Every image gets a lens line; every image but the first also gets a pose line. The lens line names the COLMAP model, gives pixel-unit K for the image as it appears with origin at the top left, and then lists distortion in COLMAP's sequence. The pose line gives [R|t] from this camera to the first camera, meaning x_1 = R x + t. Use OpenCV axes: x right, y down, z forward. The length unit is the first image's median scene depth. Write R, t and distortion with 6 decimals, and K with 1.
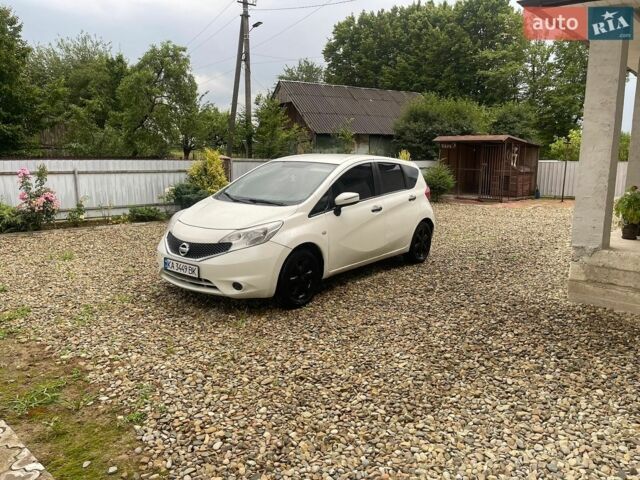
lens RADIAL K [[486.4, 0, 326.0], [0, 486.4, 240.4], [0, 0, 1]] dist [0.049228, -0.050597]
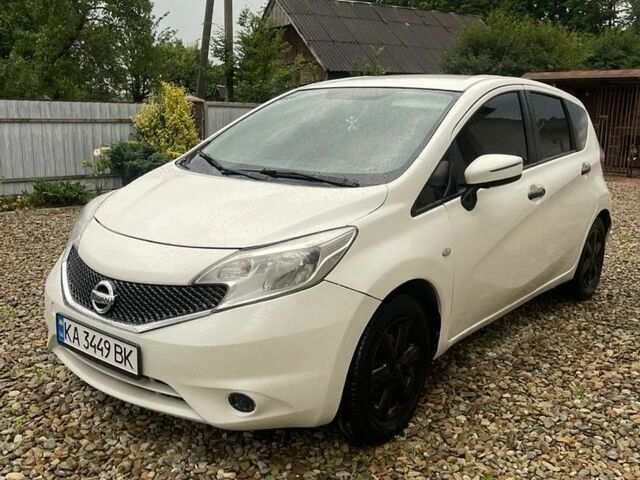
lens RADIAL K [[650.9, 0, 315.5], [0, 650.9, 243.8], [0, 0, 1]] dist [0.025478, 0.000000]
pose [[0.999848, 0.009413, -0.014649, -0.078842], [-0.008980, 0.999530, 0.029304, -0.028427], [0.014918, -0.029168, 0.999463, 0.333980]]
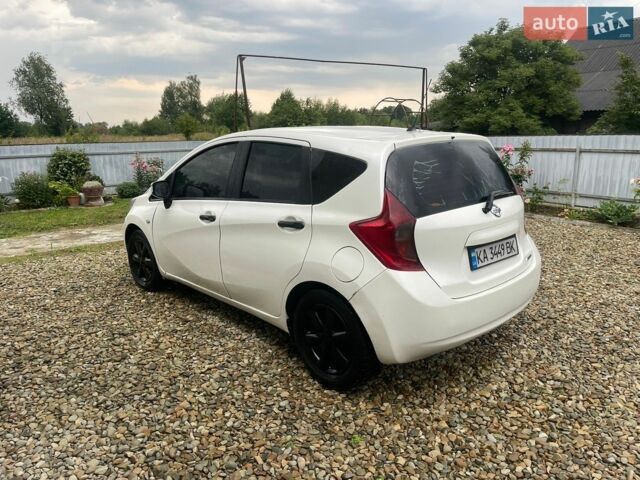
lens RADIAL K [[486.4, 0, 321.3], [0, 486.4, 240.1], [0, 0, 1]] dist [0.049228, -0.050597]
pose [[-0.167245, 0.206006, -0.964153, 0.589427], [-0.156069, 0.960064, 0.232205, -0.174661], [0.973484, 0.189310, -0.128415, 1.054729]]
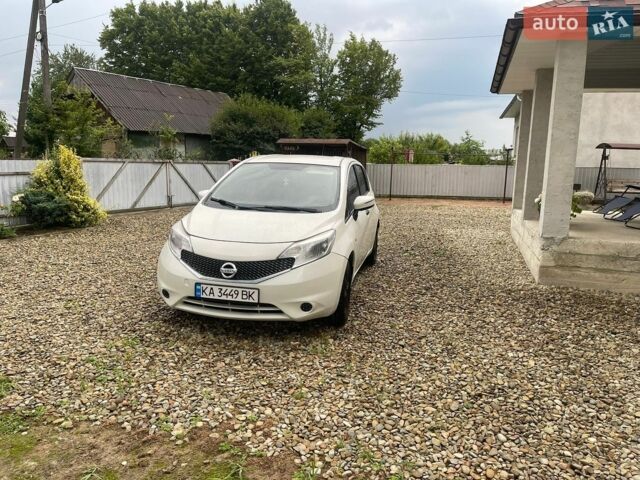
lens RADIAL K [[486.4, 0, 325.0], [0, 486.4, 239.2], [0, 0, 1]] dist [0.049228, -0.050597]
pose [[0.898194, -0.063153, 0.435039, -0.345413], [0.065157, 0.997822, 0.010326, -0.021865], [-0.434743, 0.019071, 0.900353, 0.136162]]
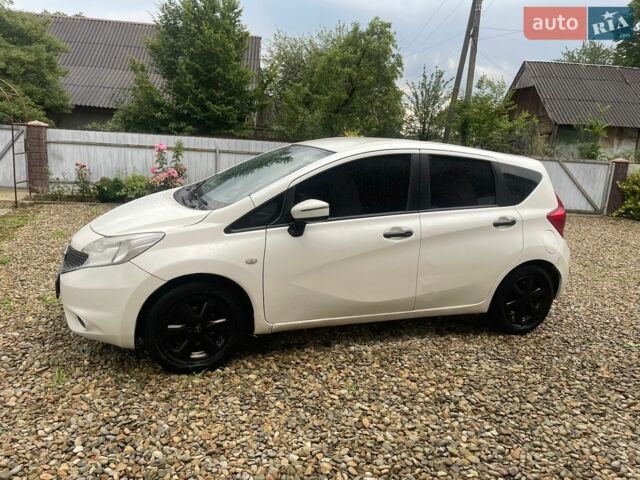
lens RADIAL K [[486.4, 0, 328.6], [0, 486.4, 244.2], [0, 0, 1]] dist [0.049228, -0.050597]
pose [[0.860529, 0.152179, -0.486139, 0.273831], [-0.141523, 0.988186, 0.058823, -0.063806], [0.489348, 0.018181, 0.871899, 0.386857]]
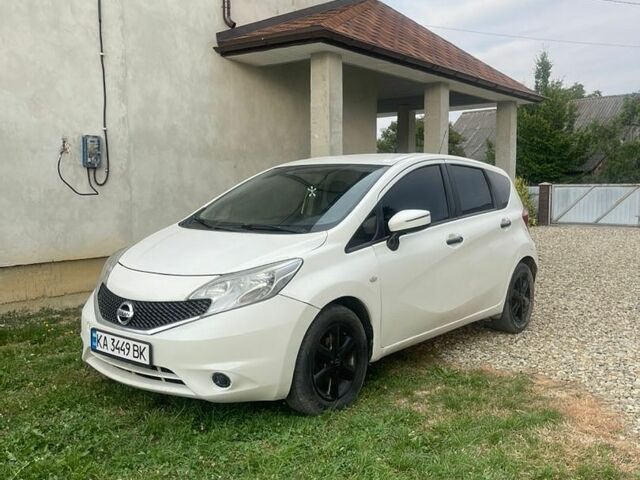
lens RADIAL K [[650.9, 0, 320.2], [0, 650.9, 241.9], [0, 0, 1]] dist [0.025478, 0.000000]
pose [[0.999575, -0.019113, -0.021993, -0.035575], [0.017009, 0.995600, -0.092144, 0.006945], [0.023657, 0.091731, 0.995503, 0.179543]]
